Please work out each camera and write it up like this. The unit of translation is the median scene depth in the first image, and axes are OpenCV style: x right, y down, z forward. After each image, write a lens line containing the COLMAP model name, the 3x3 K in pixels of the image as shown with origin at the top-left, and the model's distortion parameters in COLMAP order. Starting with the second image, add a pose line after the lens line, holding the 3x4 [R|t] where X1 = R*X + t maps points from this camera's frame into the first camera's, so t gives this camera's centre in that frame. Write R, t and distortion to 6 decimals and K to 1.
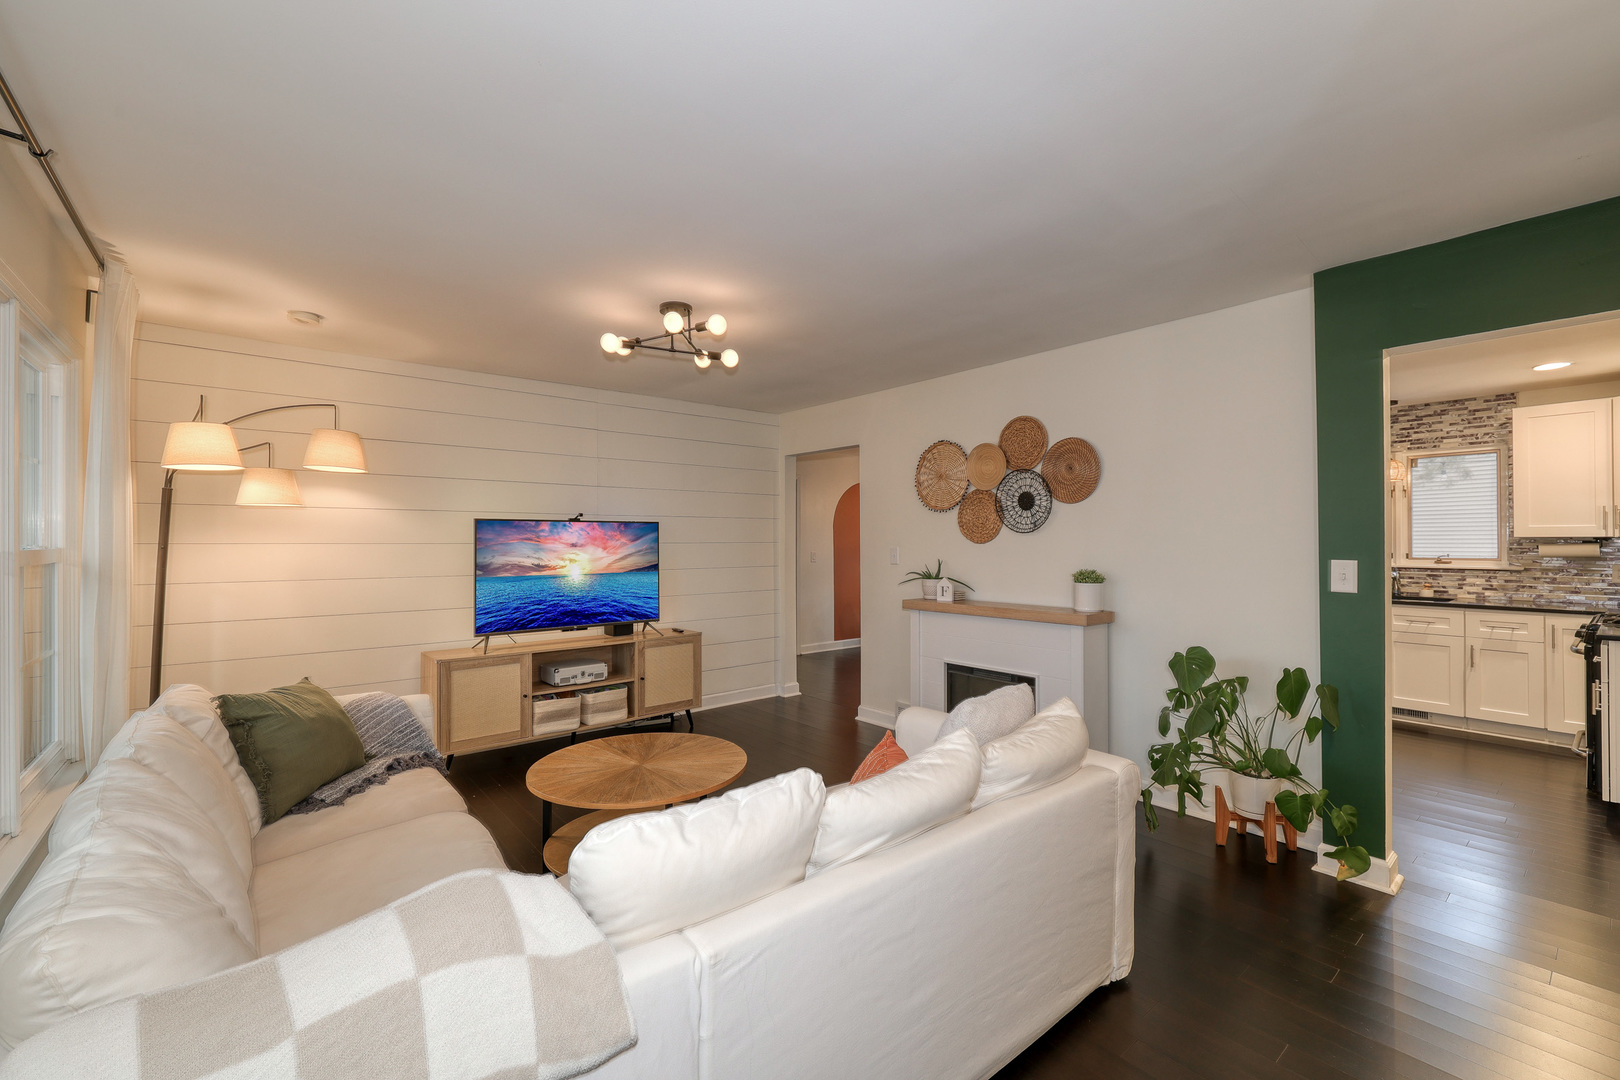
lens RADIAL K [[675.0, 0, 806.0], [0, 675.0, 532.5], [0, 0, 1]] dist [0.001819, -0.000161]
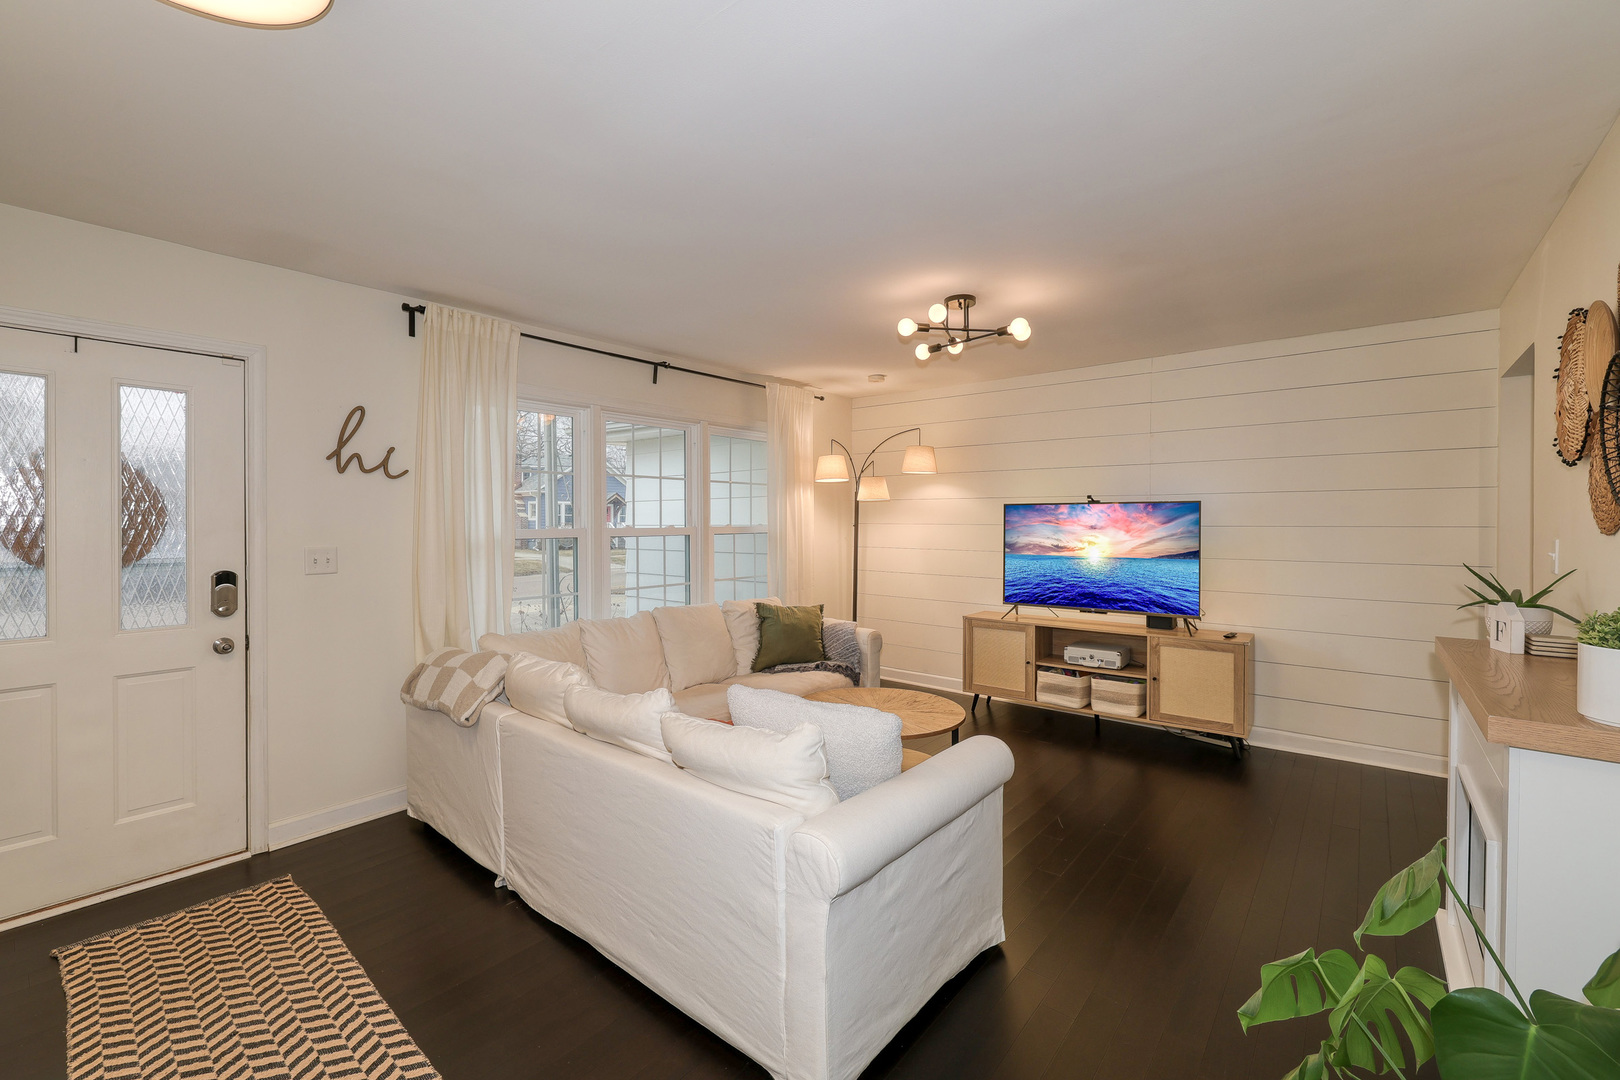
lens RADIAL K [[675.0, 0, 806.0], [0, 675.0, 532.5], [0, 0, 1]] dist [0.001819, -0.000161]
pose [[0.193067, 0.016506, -0.981047, 0.557057], [0.012056, 0.999743, 0.019193, 0.002113], [0.981112, -0.015533, 0.192818, 0.401242]]
